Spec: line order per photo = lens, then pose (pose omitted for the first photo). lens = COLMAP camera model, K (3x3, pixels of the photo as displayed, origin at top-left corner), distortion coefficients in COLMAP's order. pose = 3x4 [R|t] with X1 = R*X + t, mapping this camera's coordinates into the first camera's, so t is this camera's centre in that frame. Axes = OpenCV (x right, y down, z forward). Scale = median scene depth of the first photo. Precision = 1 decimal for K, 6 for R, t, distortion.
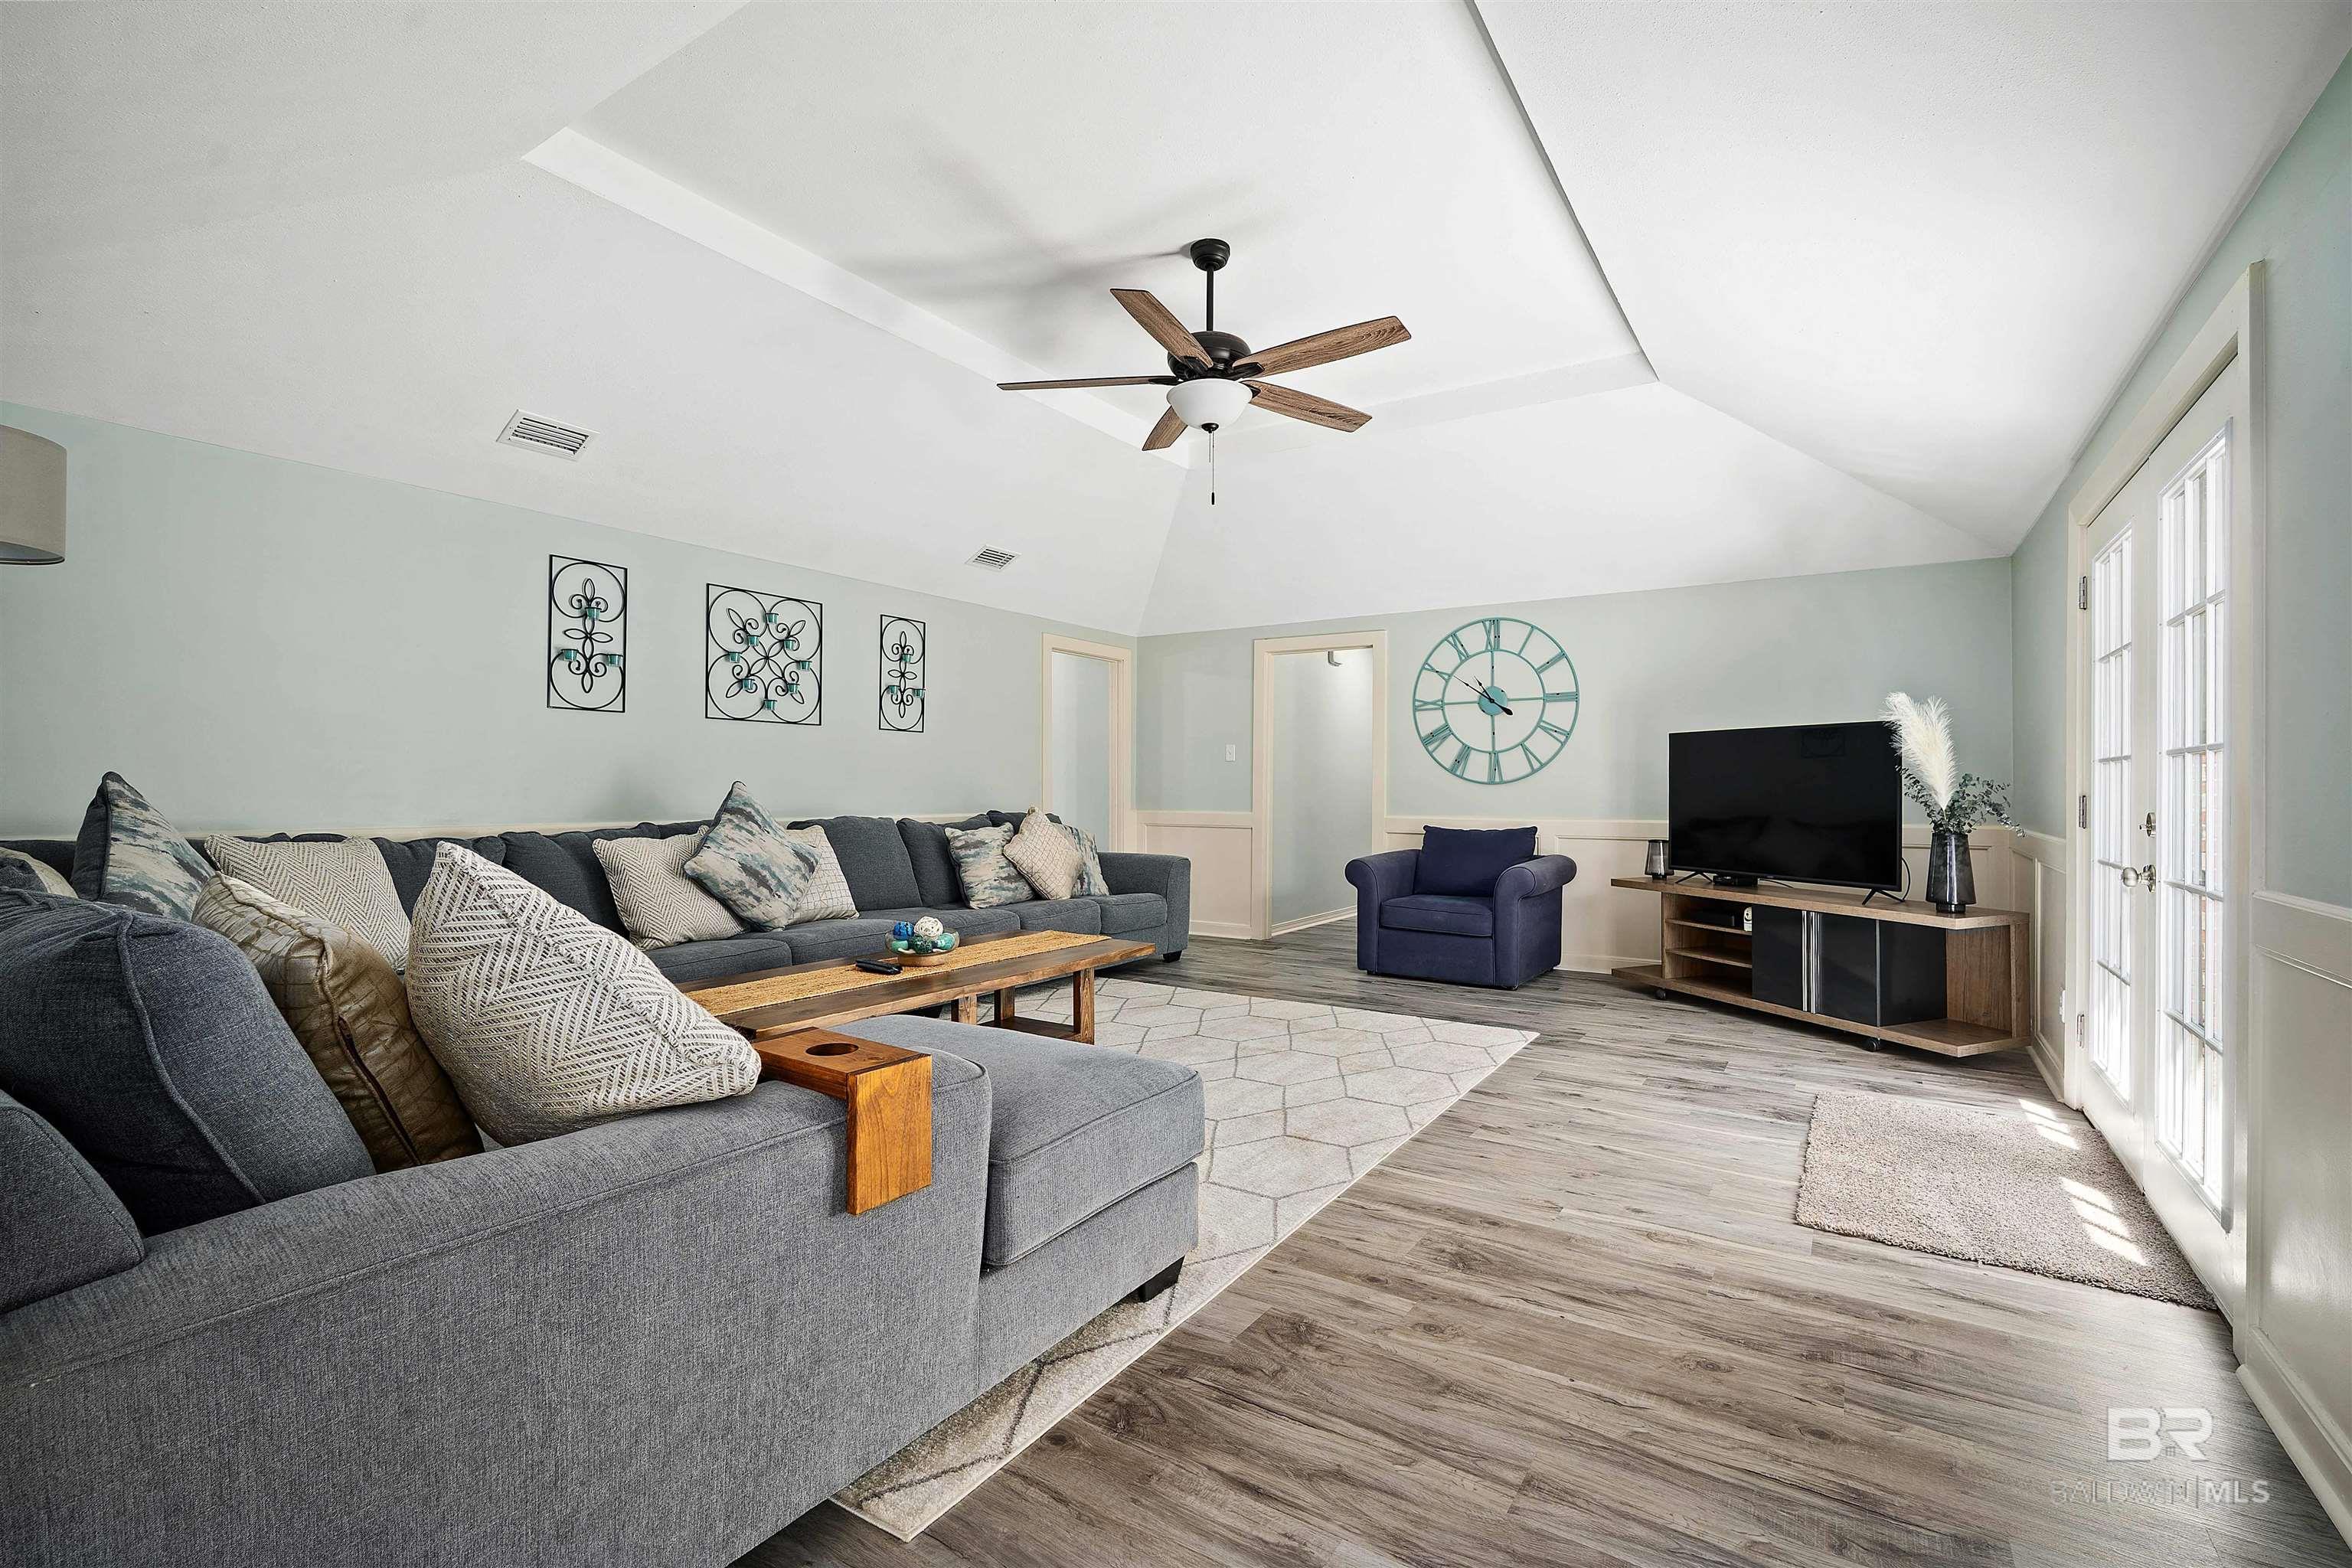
lens RADIAL K [[1033.9, 0, 1178.3], [0, 1033.9, 786.0], [0, 0, 1]] dist [-0.014302, 0.002866]
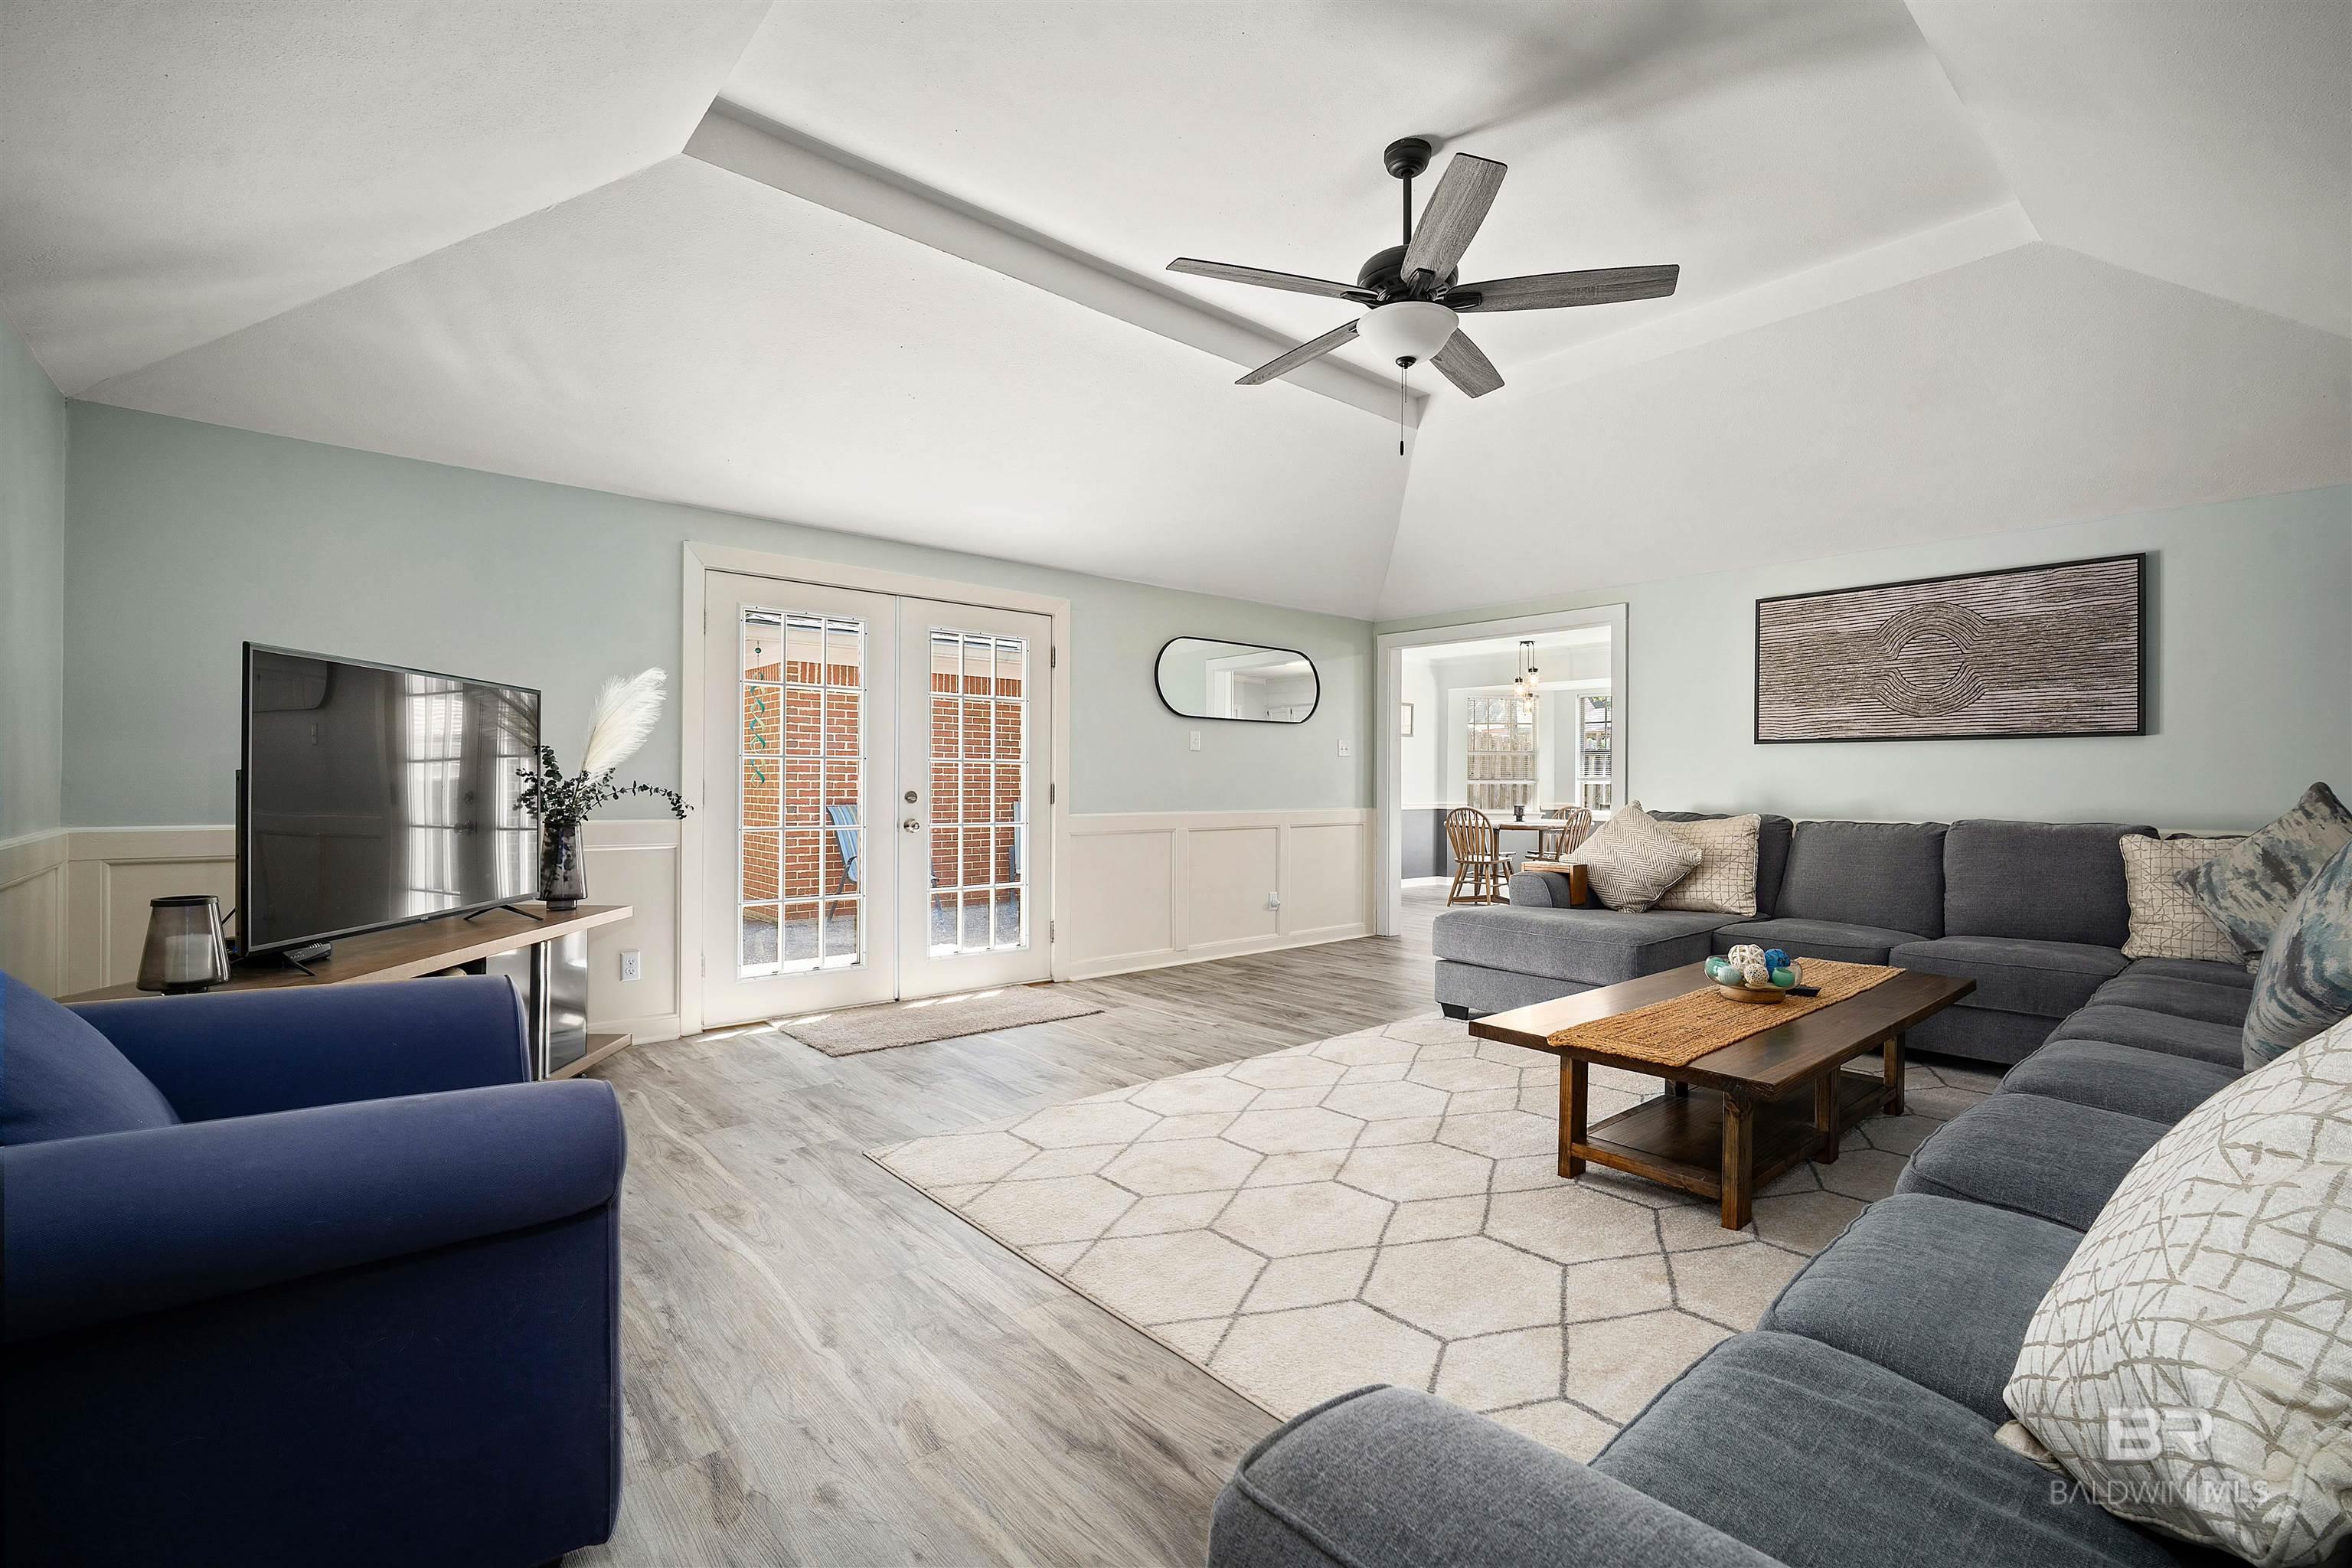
lens RADIAL K [[1033.9, 0, 1199.4], [0, 1033.9, 784.1], [0, 0, 1]] dist [-0.014302, 0.002866]
pose [[-0.965981, -0.013501, 0.258261, -0.022164], [-0.012157, 0.999903, 0.006800, -0.001303], [-0.258328, 0.003429, -0.966051, 1.400495]]
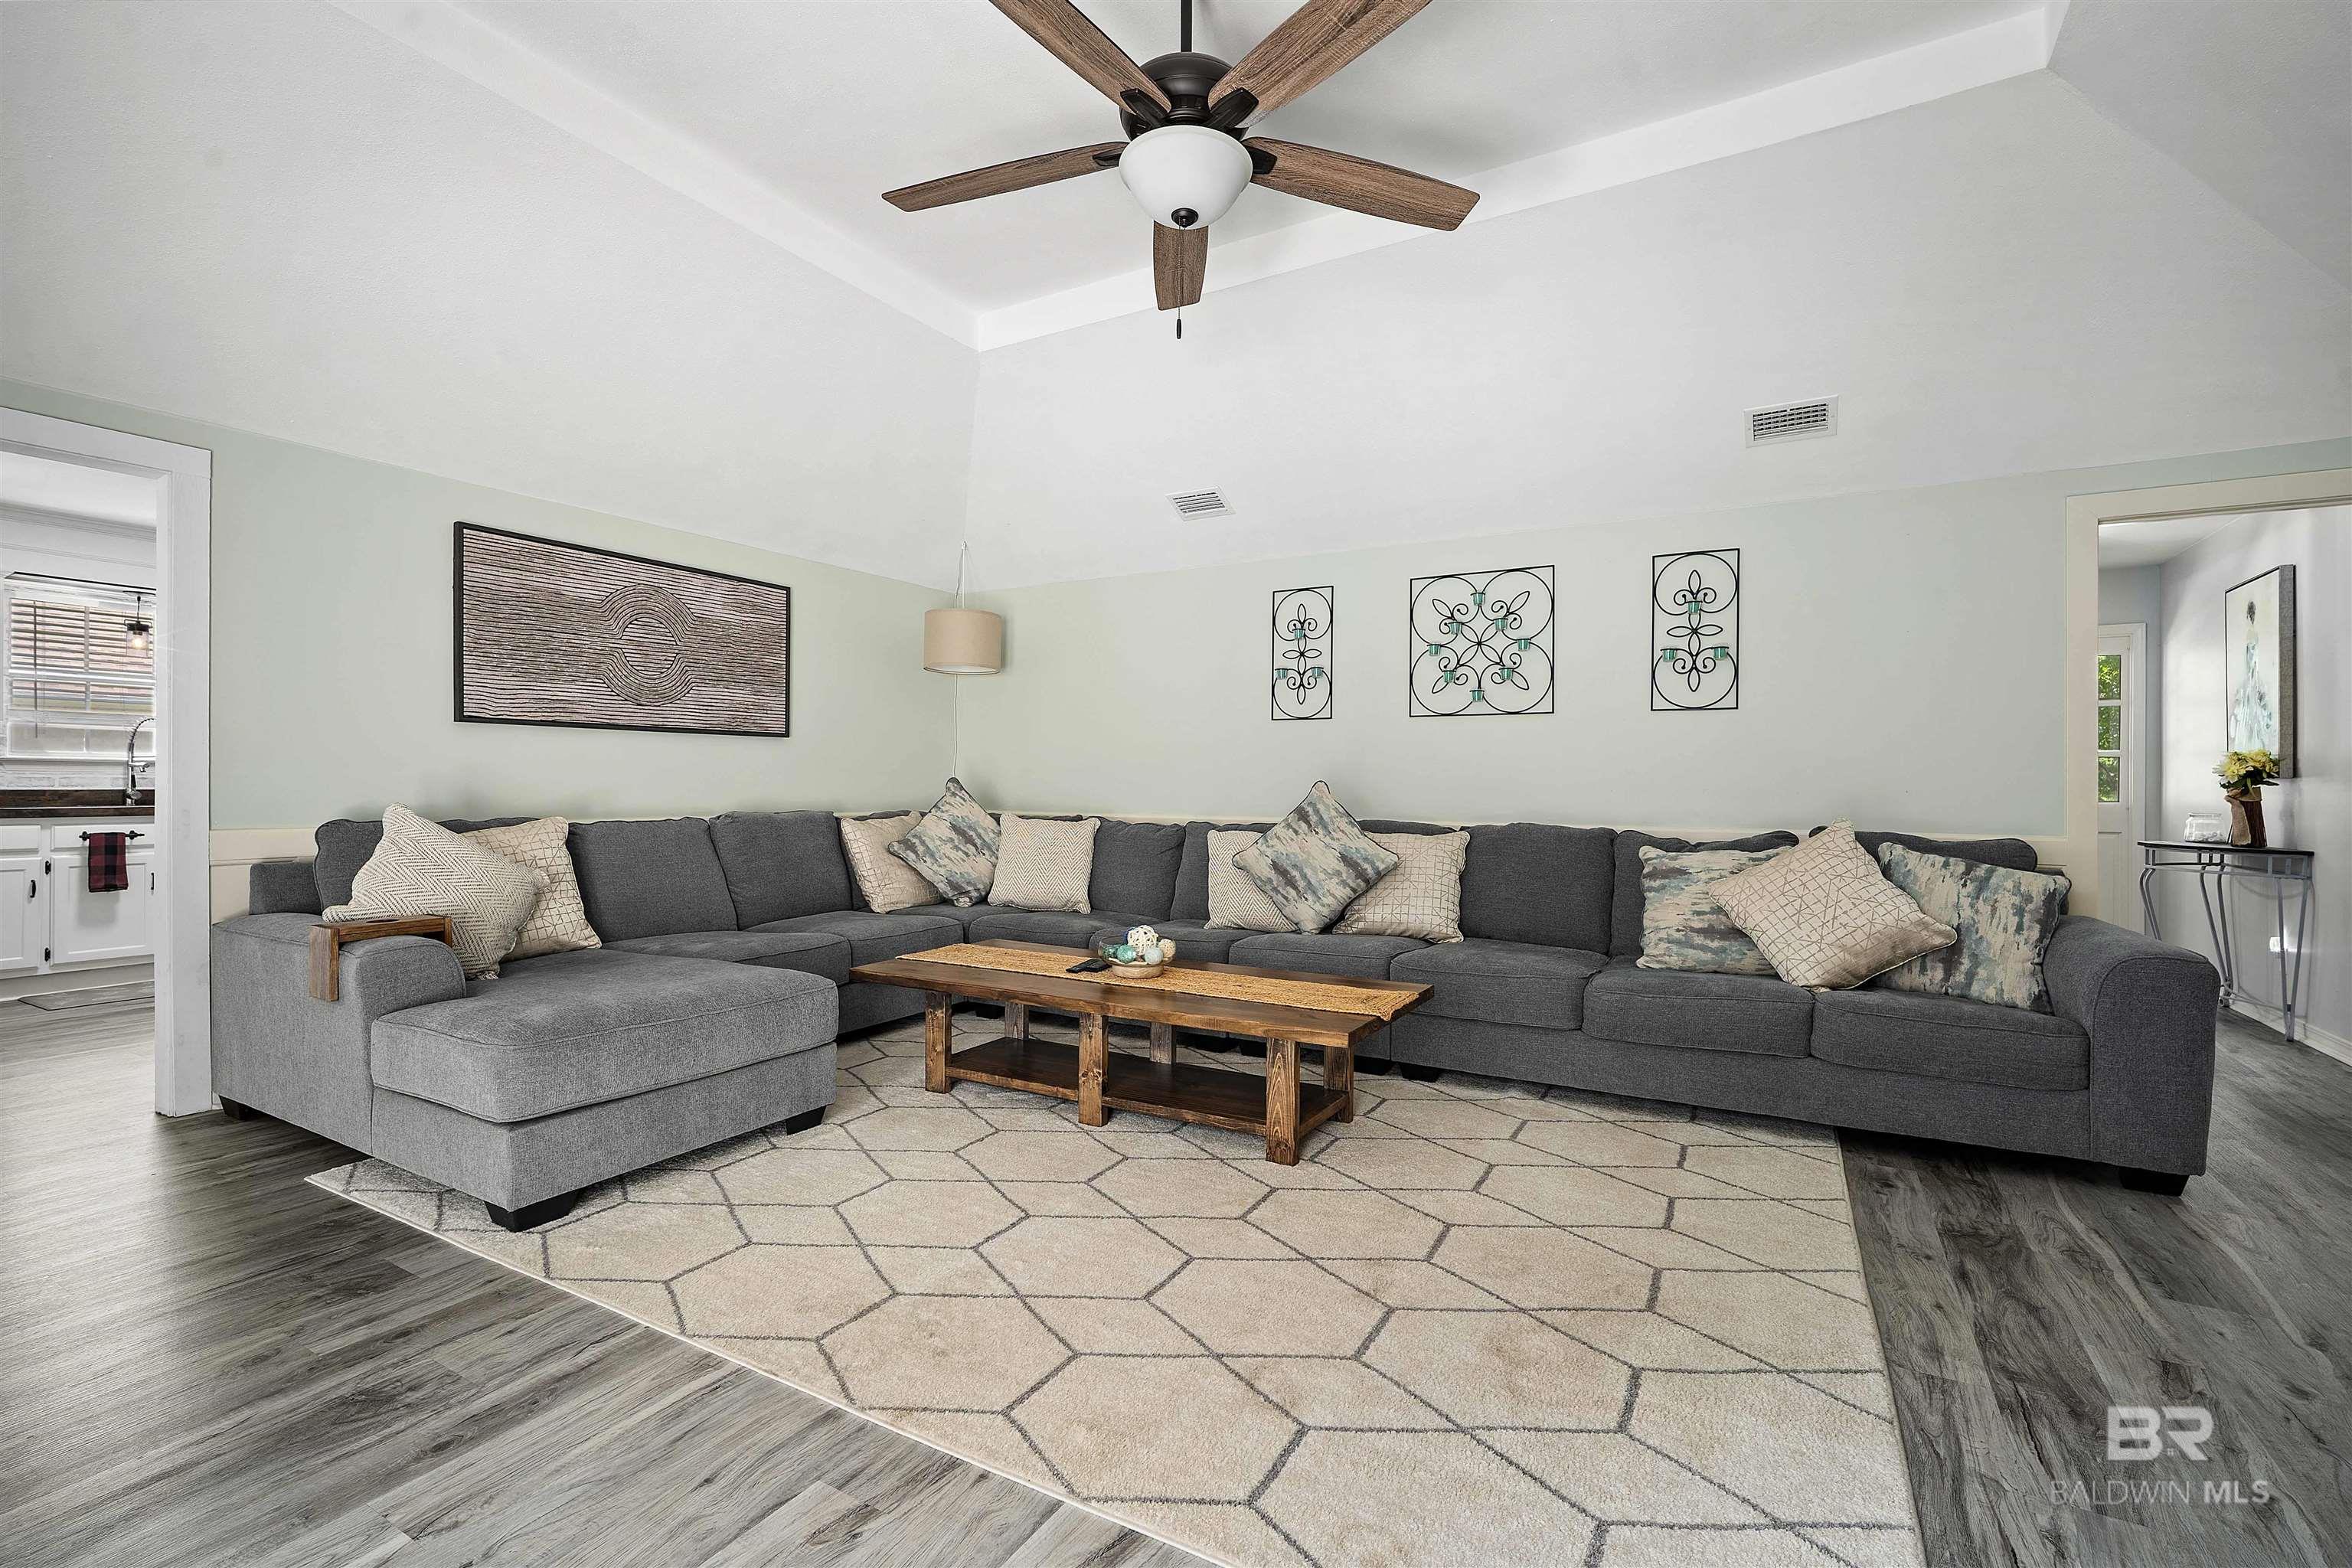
lens RADIAL K [[1033.9, 0, 1189.0], [0, 1033.9, 771.6], [0, 0, 1]] dist [-0.014302, 0.002866]
pose [[0.064429, -0.021147, -0.997698, 0.496304], [-0.006544, 0.999745, -0.021613, 0.008167], [0.997901, 0.007921, 0.064274, 0.720622]]
